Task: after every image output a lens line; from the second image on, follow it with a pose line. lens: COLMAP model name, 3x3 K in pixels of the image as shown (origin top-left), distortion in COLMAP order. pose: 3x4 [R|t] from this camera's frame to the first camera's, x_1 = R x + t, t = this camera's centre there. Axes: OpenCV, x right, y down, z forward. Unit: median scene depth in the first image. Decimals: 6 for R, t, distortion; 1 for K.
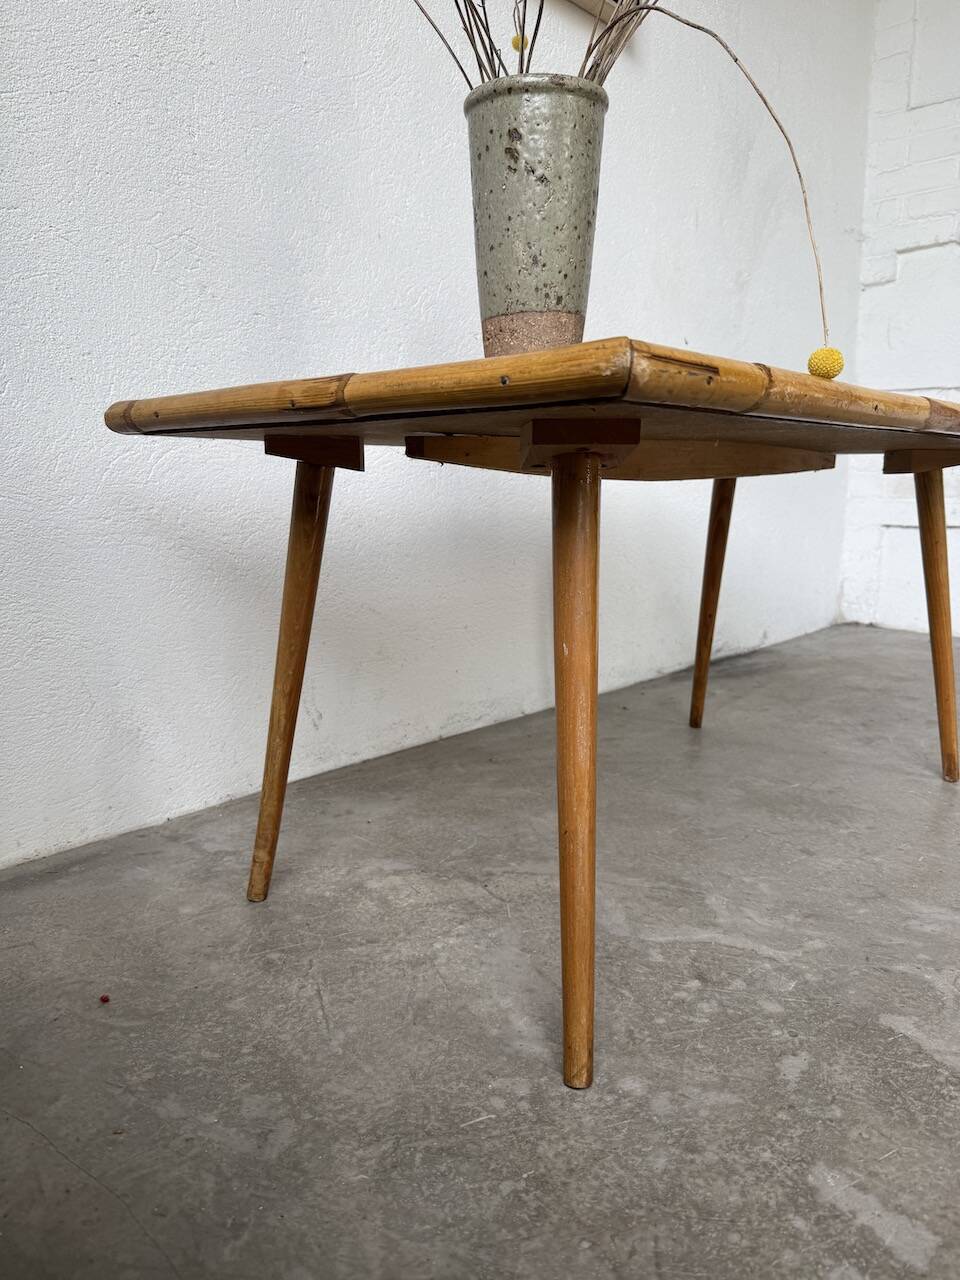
lens RADIAL K [[919.5, 0, 472.3], [0, 919.5, 637.1], [0, 0, 1]] dist [-0.019087, 0.007364]
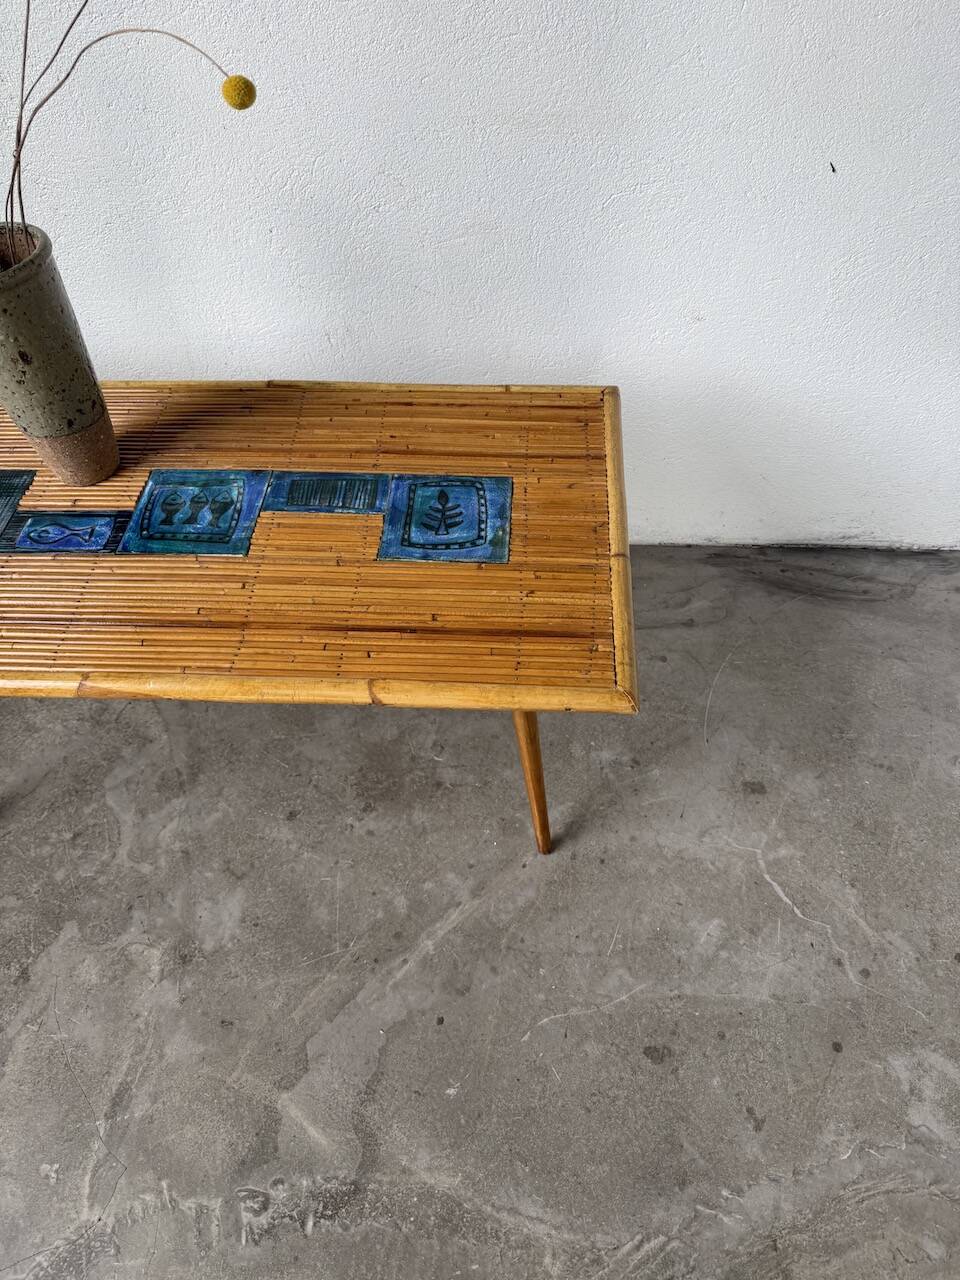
lens RADIAL K [[901.6, 0, 486.2], [0, 901.6, 637.9], [0, 0, 1]] dist [0.024120, -0.040635]
pose [[0.638926, 0.572521, -0.513803, 1.817155], [-0.098978, 0.723542, 0.683147, -1.502134], [0.762874, -0.385625, 0.518957, 1.052240]]
